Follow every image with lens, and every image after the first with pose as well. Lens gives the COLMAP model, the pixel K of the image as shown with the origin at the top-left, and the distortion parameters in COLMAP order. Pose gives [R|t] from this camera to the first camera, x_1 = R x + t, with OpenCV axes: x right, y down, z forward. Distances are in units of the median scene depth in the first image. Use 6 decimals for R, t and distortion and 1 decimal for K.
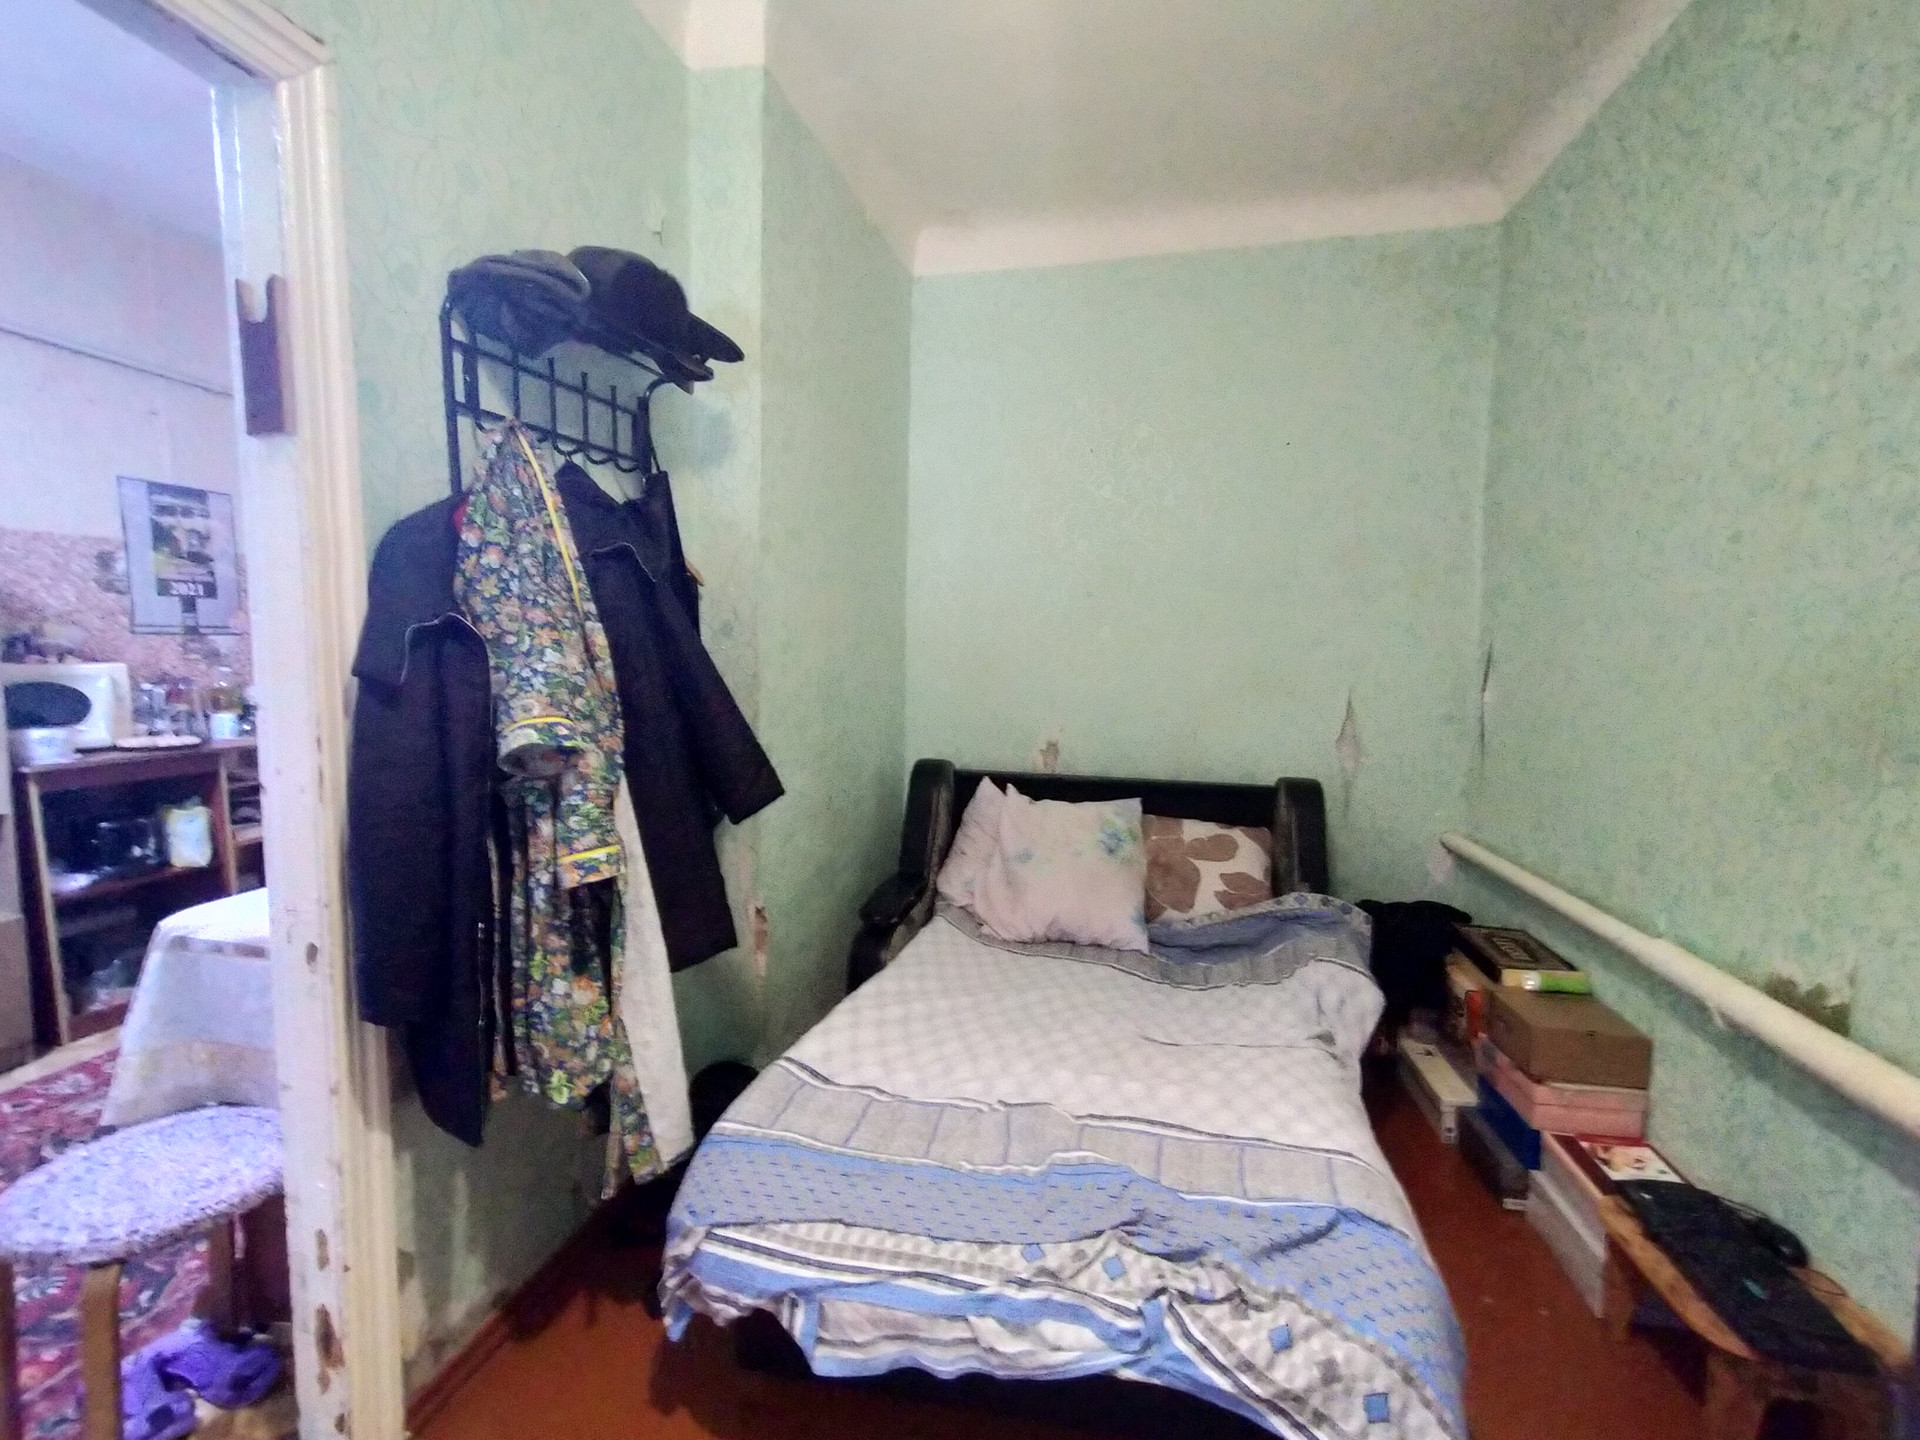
lens RADIAL K [[880.5, 0, 956.2], [0, 880.5, 725.1], [0, 0, 1]] dist [0.000101, 0.000815]
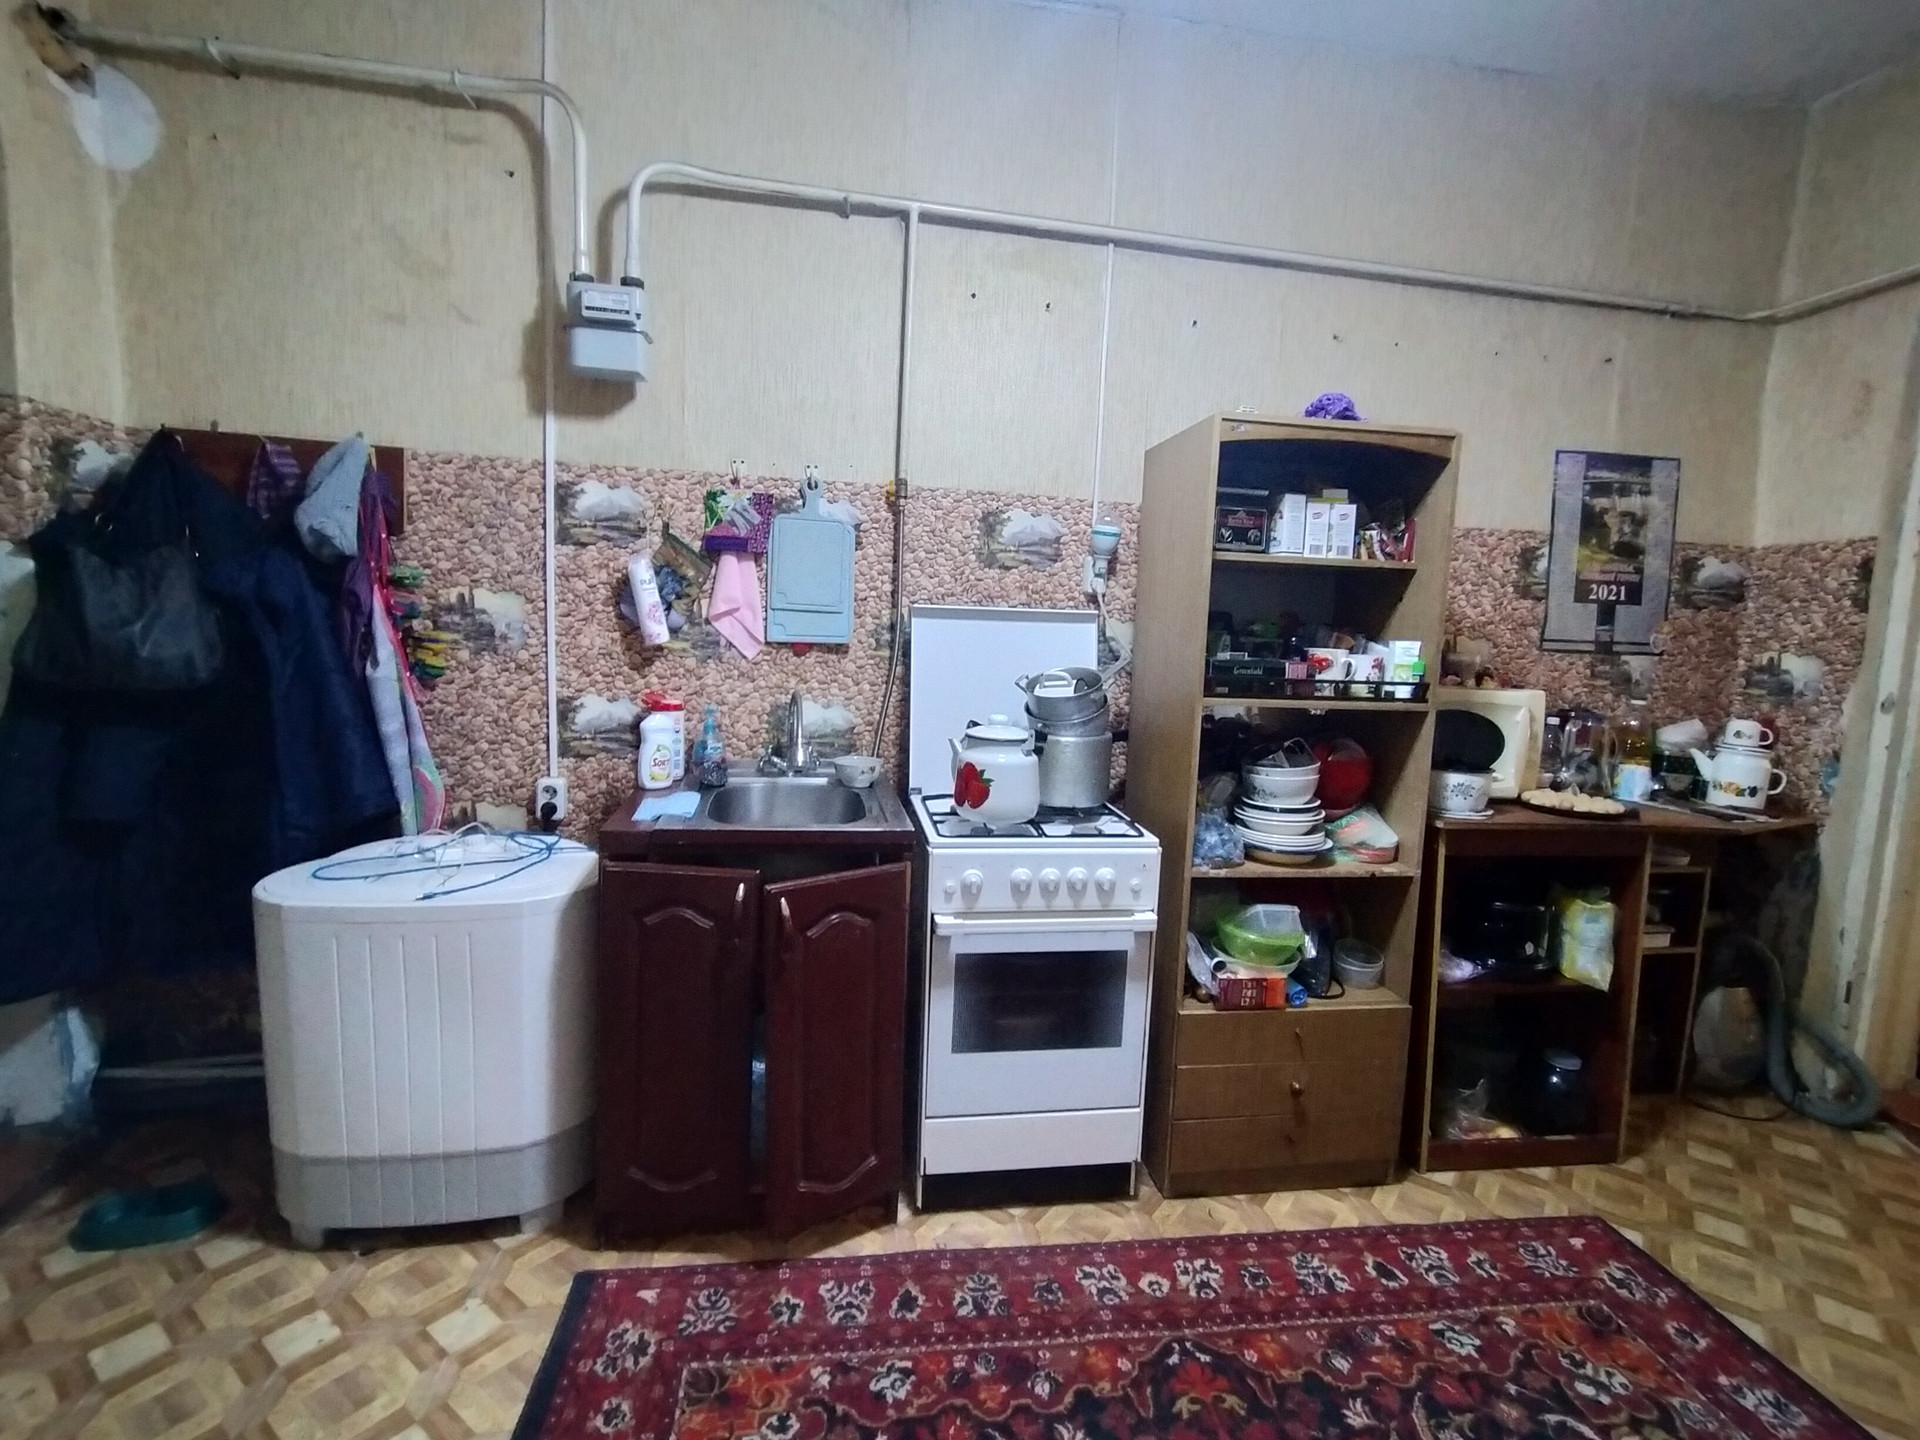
lens RADIAL K [[880.5, 0, 960.2], [0, 880.5, 724.3], [0, 0, 1]] dist [0.000101, 0.000815]
pose [[0.335732, 0.100470, -0.936584, -0.364043], [-0.117715, 0.990976, 0.064108, -0.028199], [0.934573, 0.088727, 0.344529, 0.250321]]
